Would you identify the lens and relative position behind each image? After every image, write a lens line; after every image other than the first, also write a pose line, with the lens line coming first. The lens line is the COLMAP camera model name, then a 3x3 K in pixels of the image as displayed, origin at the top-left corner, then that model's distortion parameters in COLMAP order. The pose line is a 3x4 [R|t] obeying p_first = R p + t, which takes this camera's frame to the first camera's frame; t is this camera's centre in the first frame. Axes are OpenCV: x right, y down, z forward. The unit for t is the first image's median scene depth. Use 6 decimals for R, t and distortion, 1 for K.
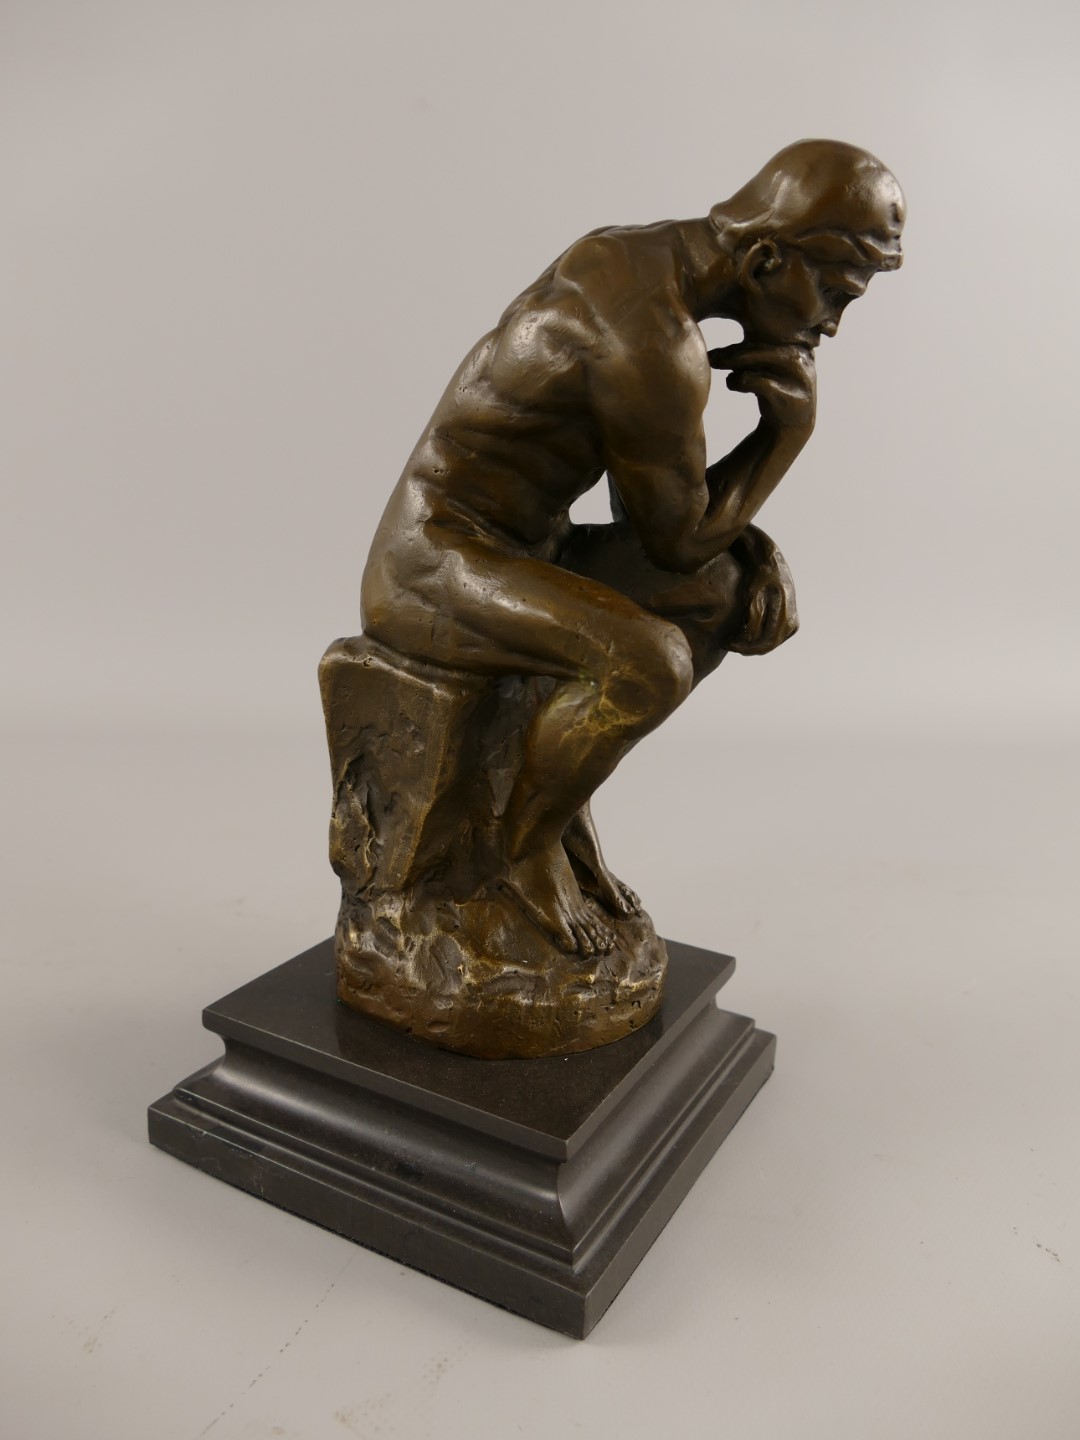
lens RADIAL K [[1133.7, 0, 543.3], [0, 1133.7, 721.9], [0, 0, 1]] dist [-0.026865, 0.003440]
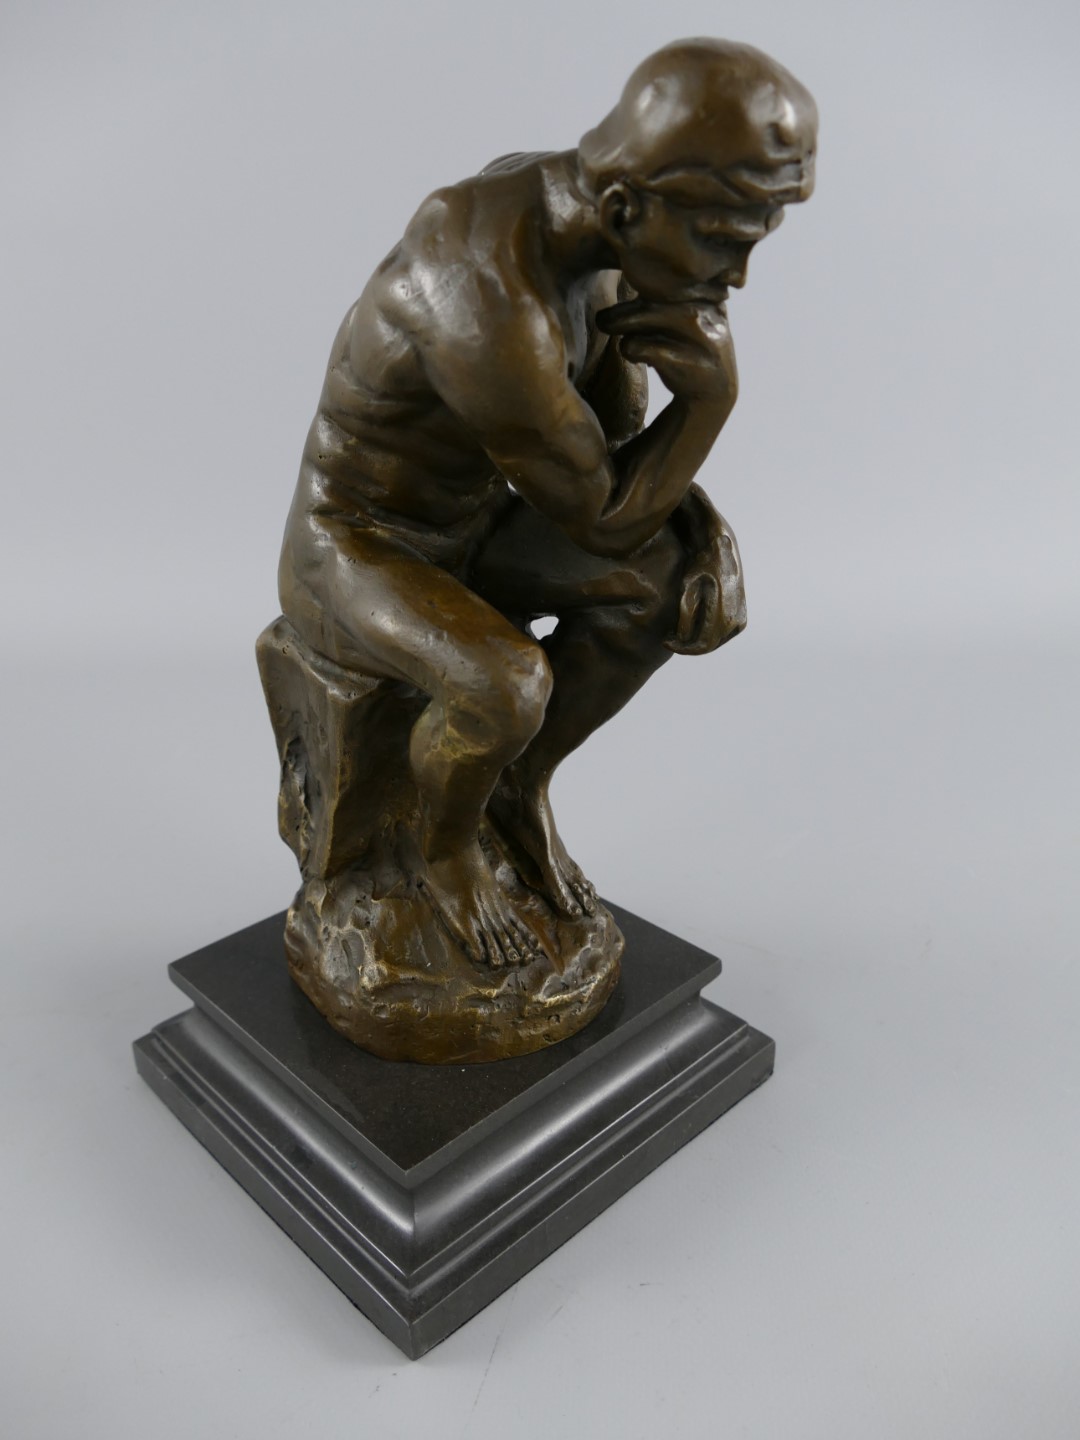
lens RADIAL K [[1133.7, 0, 538.4], [0, 1133.7, 716.4], [0, 0, 1]] dist [-0.026865, 0.003440]
pose [[0.953440, 0.058528, -0.295851, 0.351838], [-0.012593, 0.987859, 0.154843, -0.153448], [0.301321, -0.143907, 0.942601, 0.148204]]
